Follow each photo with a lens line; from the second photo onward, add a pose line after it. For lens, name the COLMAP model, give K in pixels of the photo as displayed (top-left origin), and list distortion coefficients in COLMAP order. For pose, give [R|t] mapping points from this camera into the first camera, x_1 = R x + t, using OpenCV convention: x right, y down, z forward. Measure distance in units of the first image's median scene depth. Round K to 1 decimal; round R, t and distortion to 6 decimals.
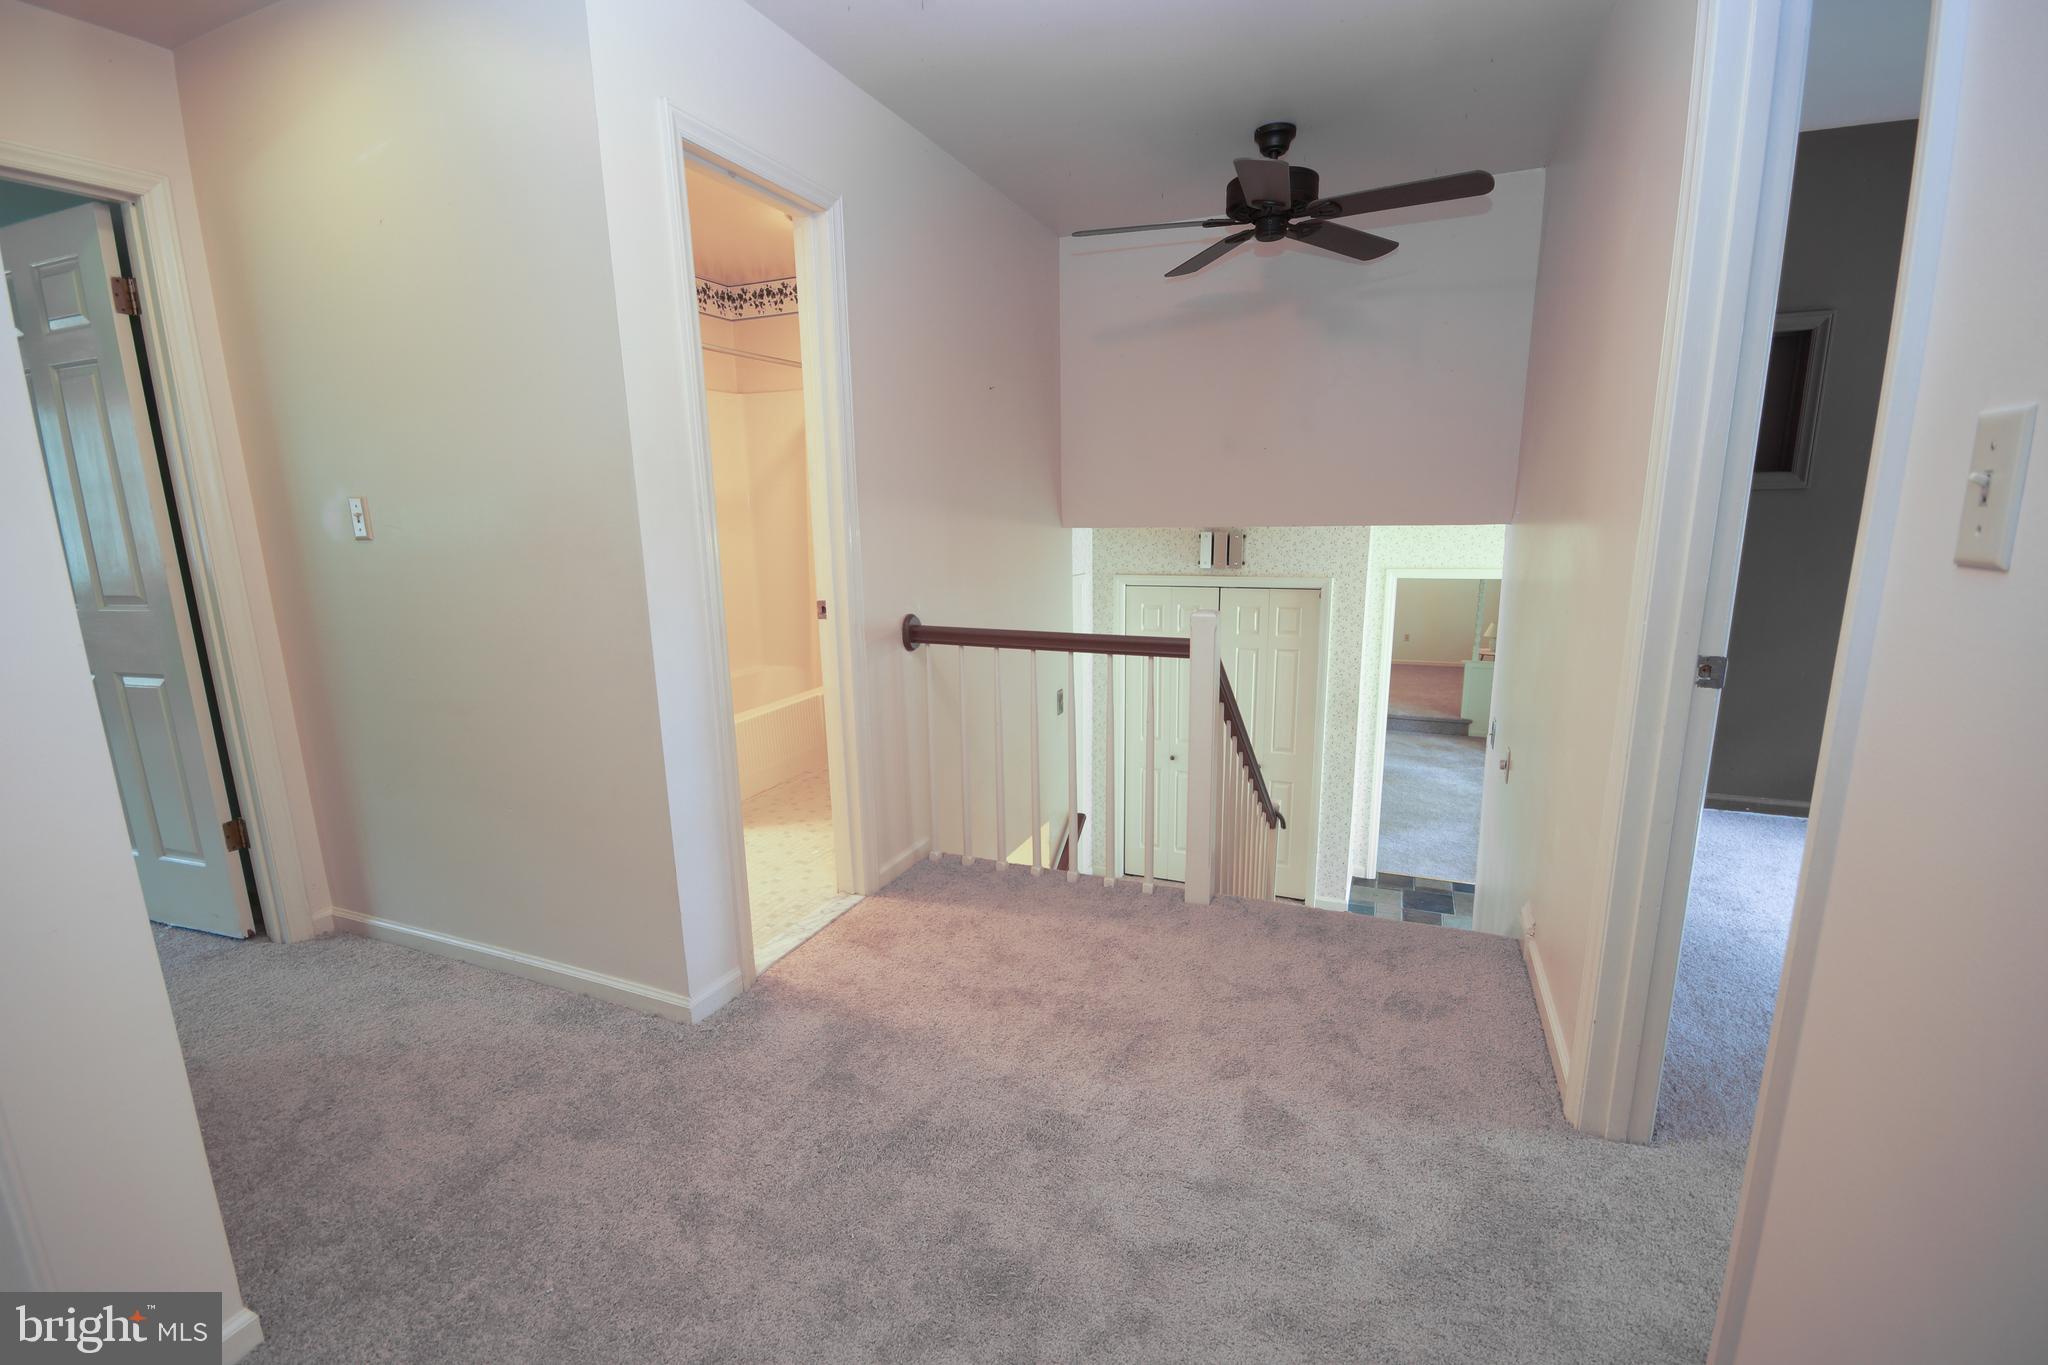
lens RADIAL K [[907.2, 0, 1018.7], [0, 907.2, 686.4], [0, 0, 1]] dist [-0.000571, -0.000035]
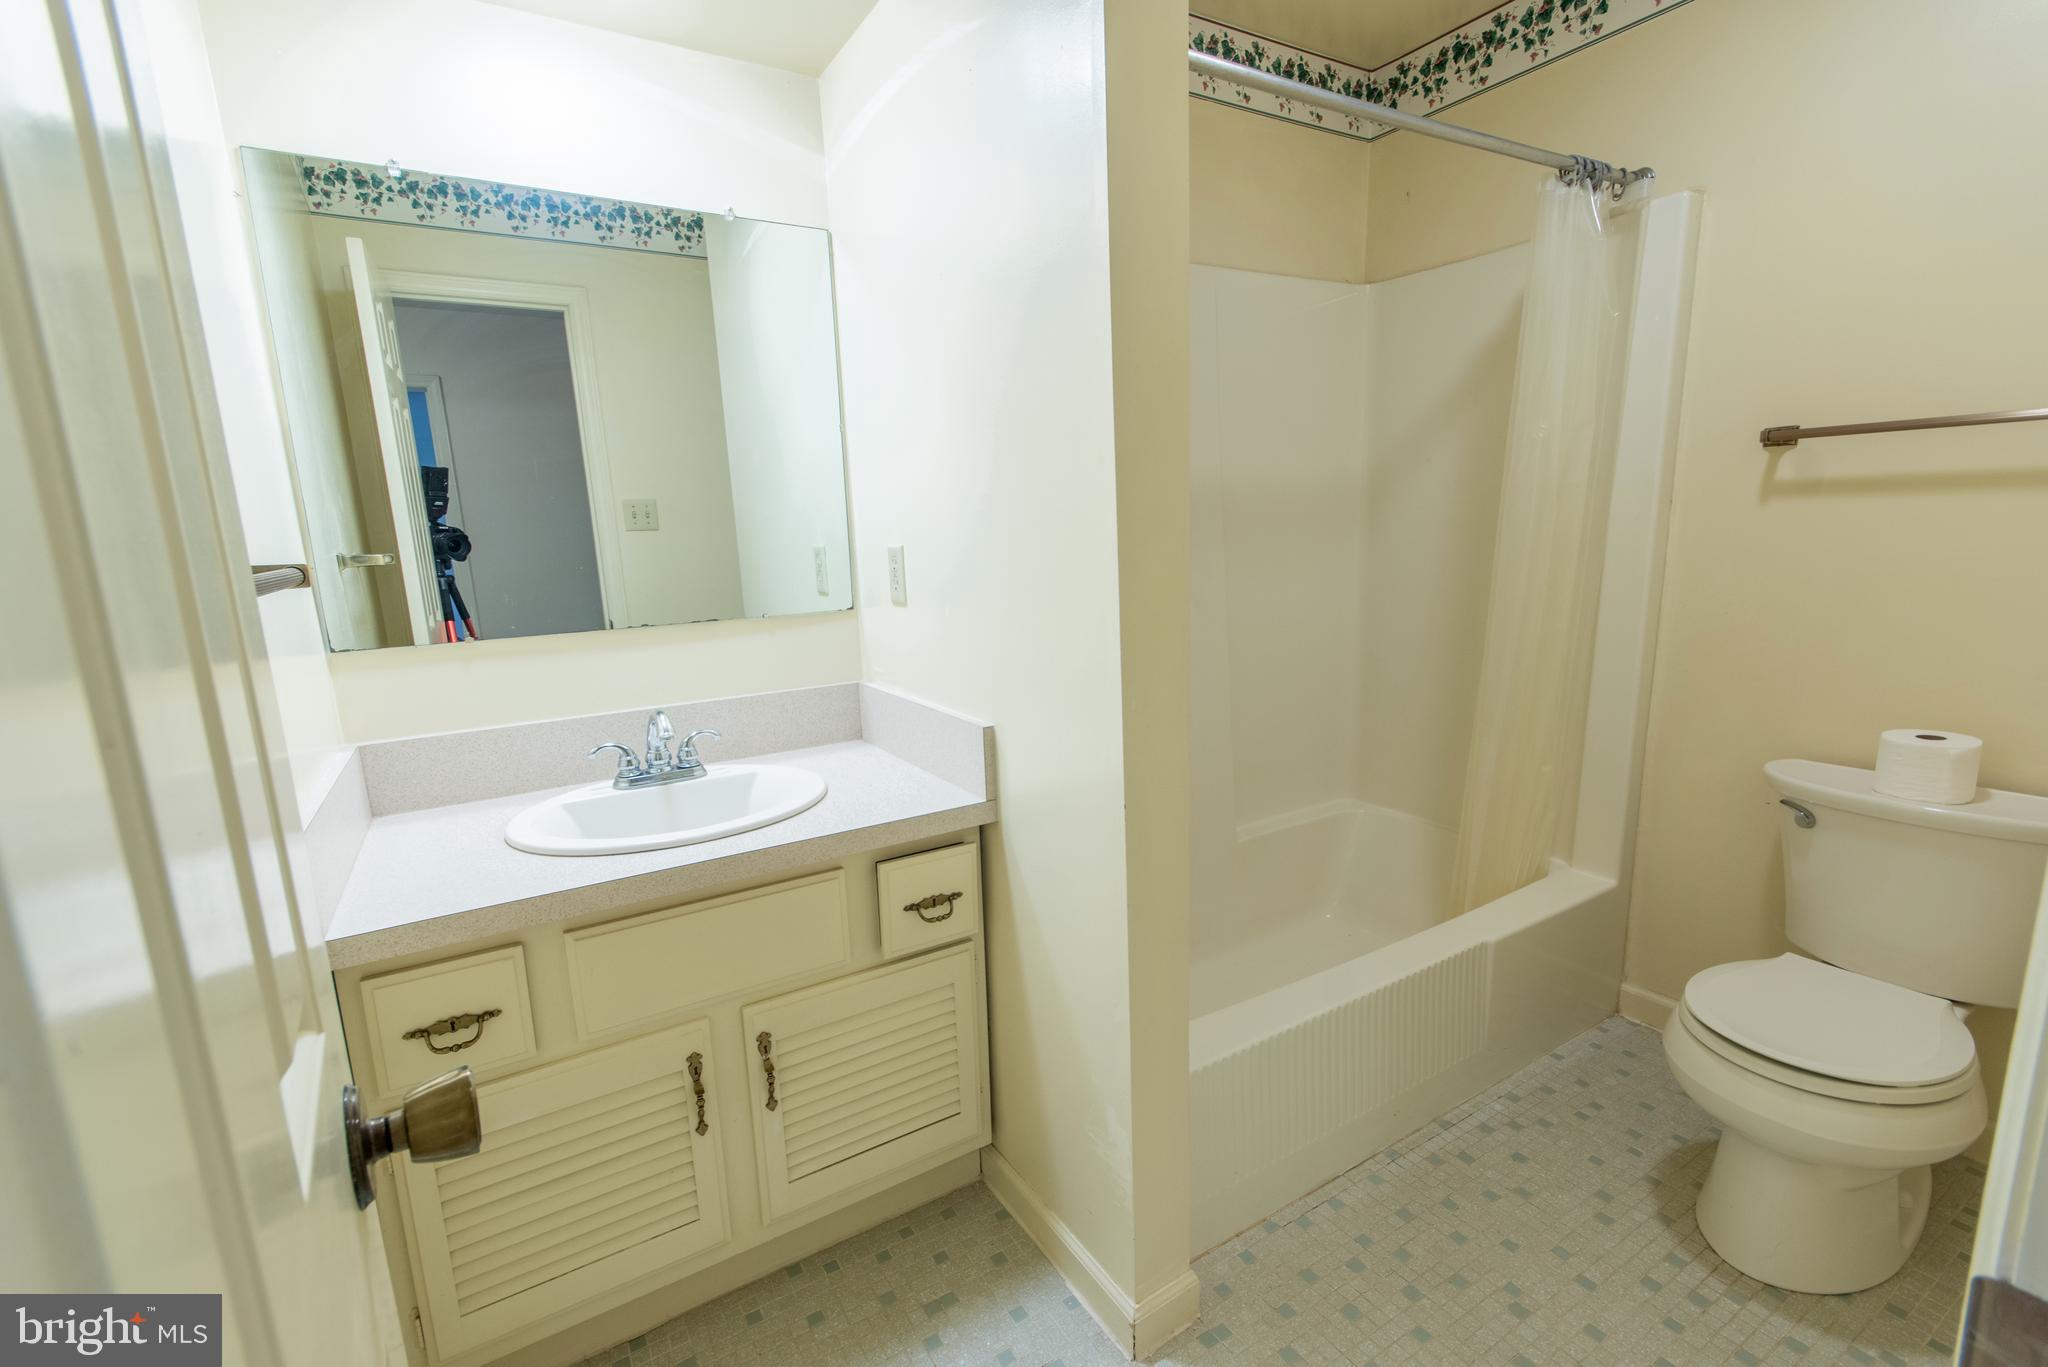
lens RADIAL K [[907.2, 0, 1019.8], [0, 907.2, 681.3], [0, 0, 1]] dist [-0.000571, -0.000035]
pose [[0.808505, 0.100304, -0.579878, -0.152595], [-0.096463, 0.994628, 0.037548, -0.101815], [0.580530, 0.025579, 0.813837, 0.486798]]
